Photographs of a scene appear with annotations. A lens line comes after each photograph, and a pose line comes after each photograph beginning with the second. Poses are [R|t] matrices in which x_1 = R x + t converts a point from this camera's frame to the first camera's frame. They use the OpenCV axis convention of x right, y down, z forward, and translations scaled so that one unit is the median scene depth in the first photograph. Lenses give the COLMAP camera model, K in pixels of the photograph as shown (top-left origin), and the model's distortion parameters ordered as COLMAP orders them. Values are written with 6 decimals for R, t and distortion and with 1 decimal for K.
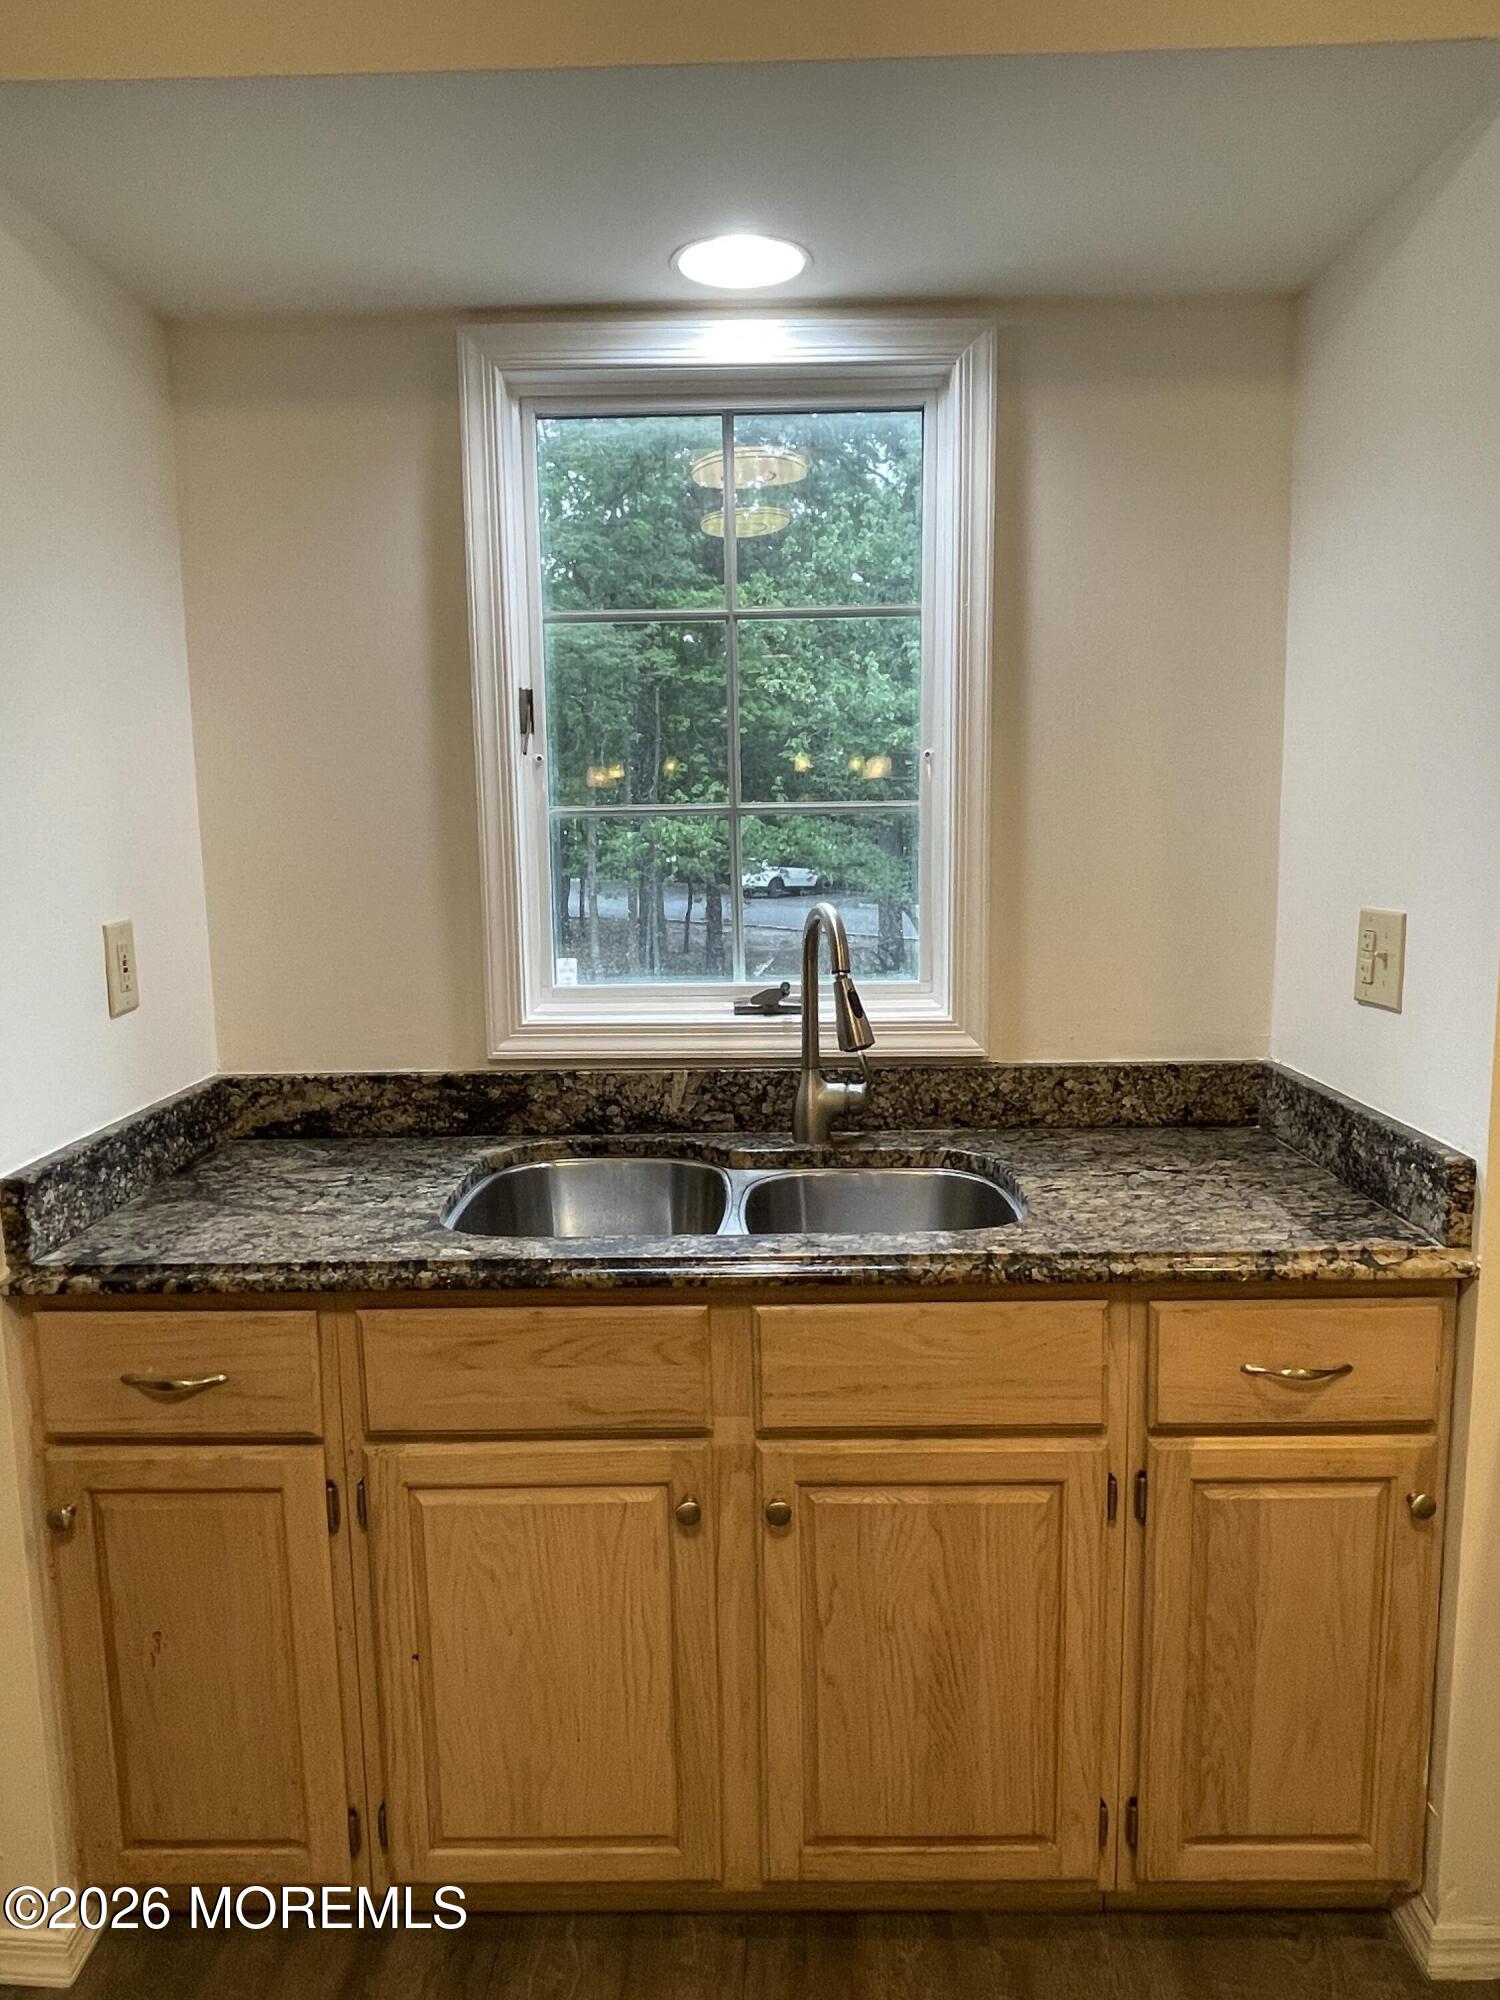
lens RADIAL K [[1362.4, 0, 738.7], [0, 1362.4, 995.8], [0, 0, 1]] dist [-0.023229, 0.000816]
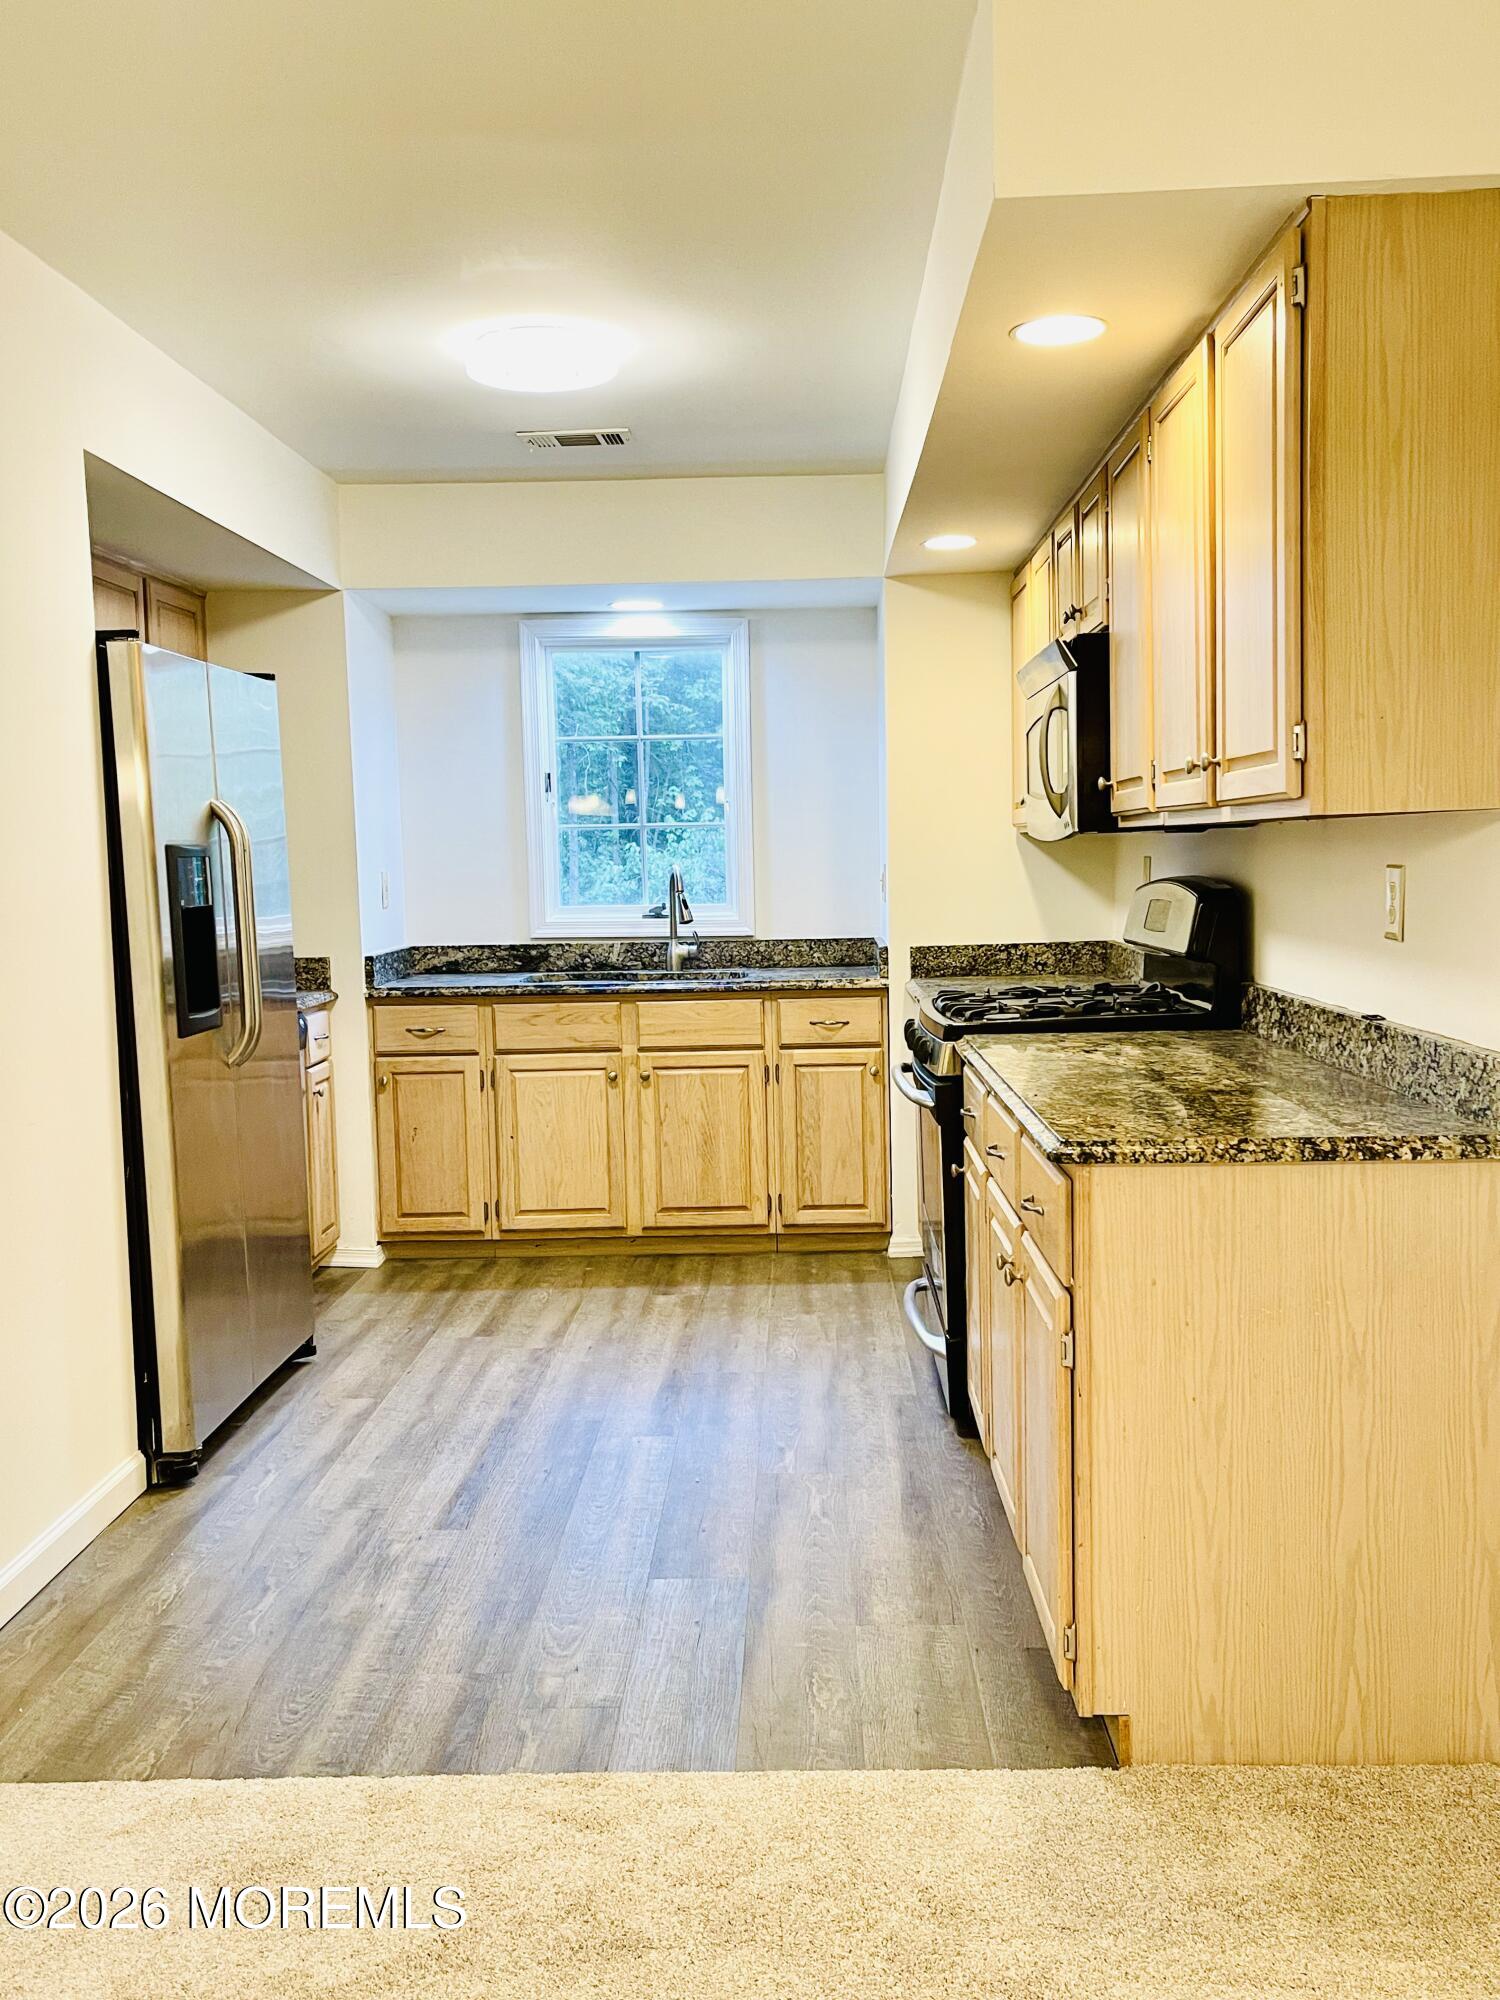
lens RADIAL K [[1701.9, 0, 765.1], [0, 1701.9, 1007.8], [0, 0, 1]] dist [0.012615, -0.006179]
pose [[0.999976, -0.002442, 0.006495, 0.243079], [0.002689, 0.999264, -0.038264, 0.360391], [-0.006397, 0.038281, 0.999247, -2.390226]]
